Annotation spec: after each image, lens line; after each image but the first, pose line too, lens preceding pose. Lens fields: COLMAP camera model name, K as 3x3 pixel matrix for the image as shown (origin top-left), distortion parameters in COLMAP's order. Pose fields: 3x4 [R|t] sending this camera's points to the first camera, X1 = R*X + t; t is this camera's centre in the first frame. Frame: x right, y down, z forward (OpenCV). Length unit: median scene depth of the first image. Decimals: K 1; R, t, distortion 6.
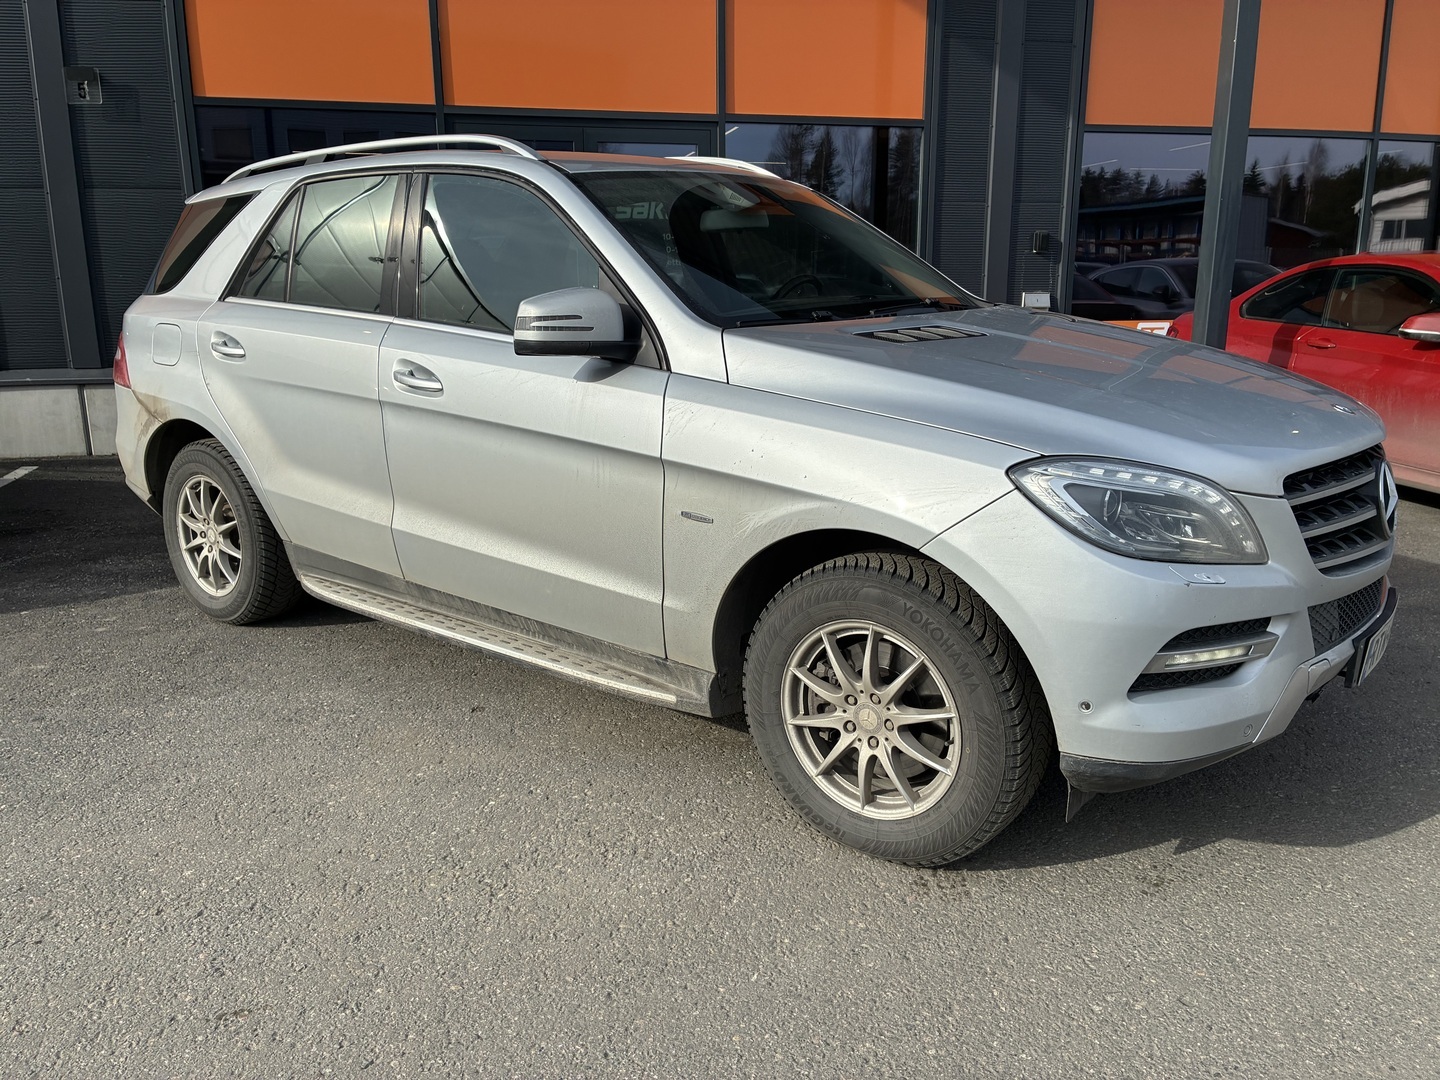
lens RADIAL K [[1133.1, 0, 720.0], [0, 1133.1, 540.0], [0, 0, 1]] dist [0.087147, -0.121264]
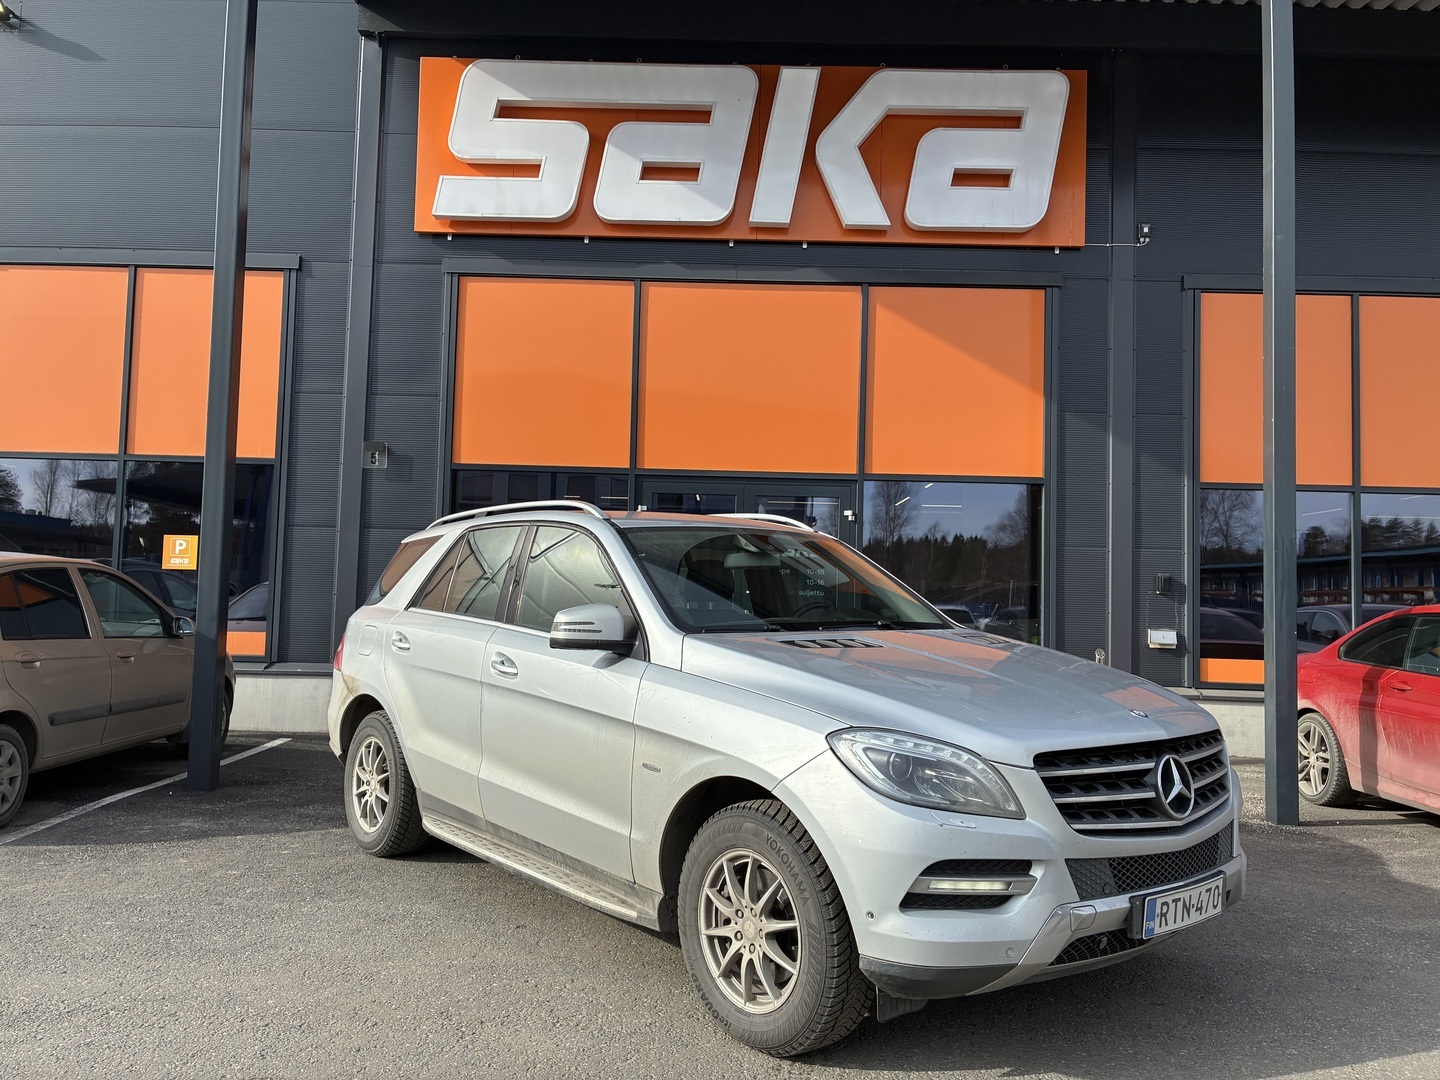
lens RADIAL K [[1133.1, 0, 720.0], [0, 1133.1, 540.0], [0, 0, 1]] dist [0.087147, -0.121264]
pose [[0.974023, 0.014955, -0.225954, 0.345941], [-0.078080, 0.958806, -0.273120, 0.080016], [0.212561, 0.283668, 0.935067, -0.326352]]
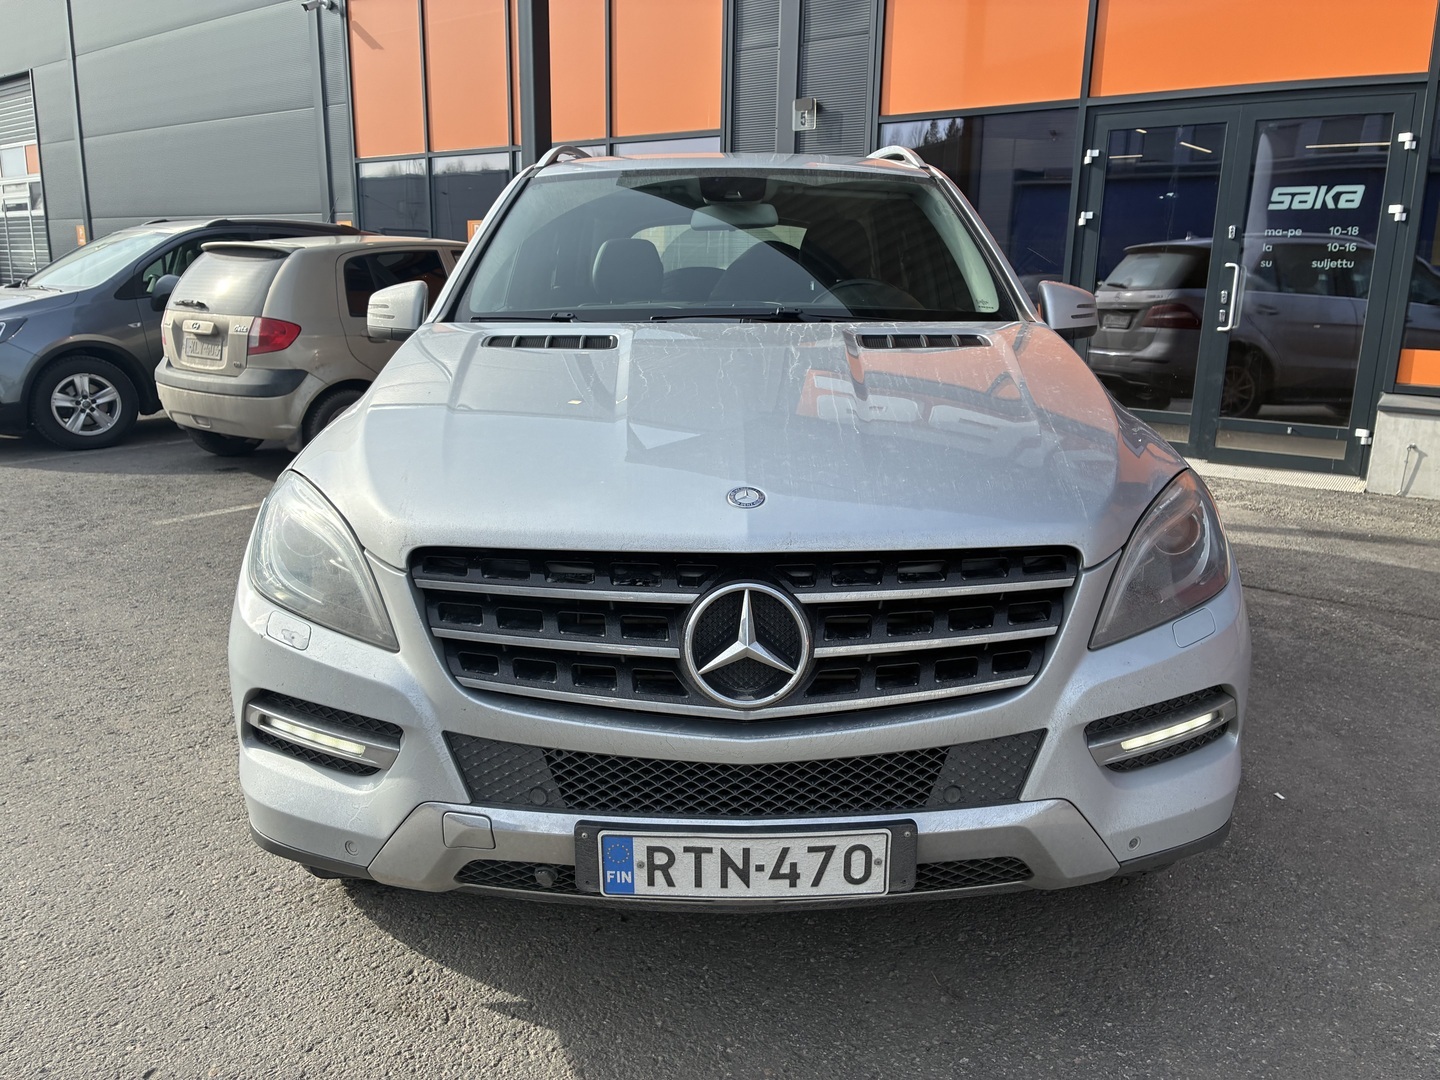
lens RADIAL K [[1111.7, 0, 720.0], [0, 1111.7, 540.0], [0, 0, 1]] dist [-0.006434, -0.005359]
pose [[0.602785, 0.201212, -0.772116, 0.948646], [-0.194871, 0.975502, 0.102080, -0.140148], [0.773741, 0.088930, 0.627229, 0.559238]]
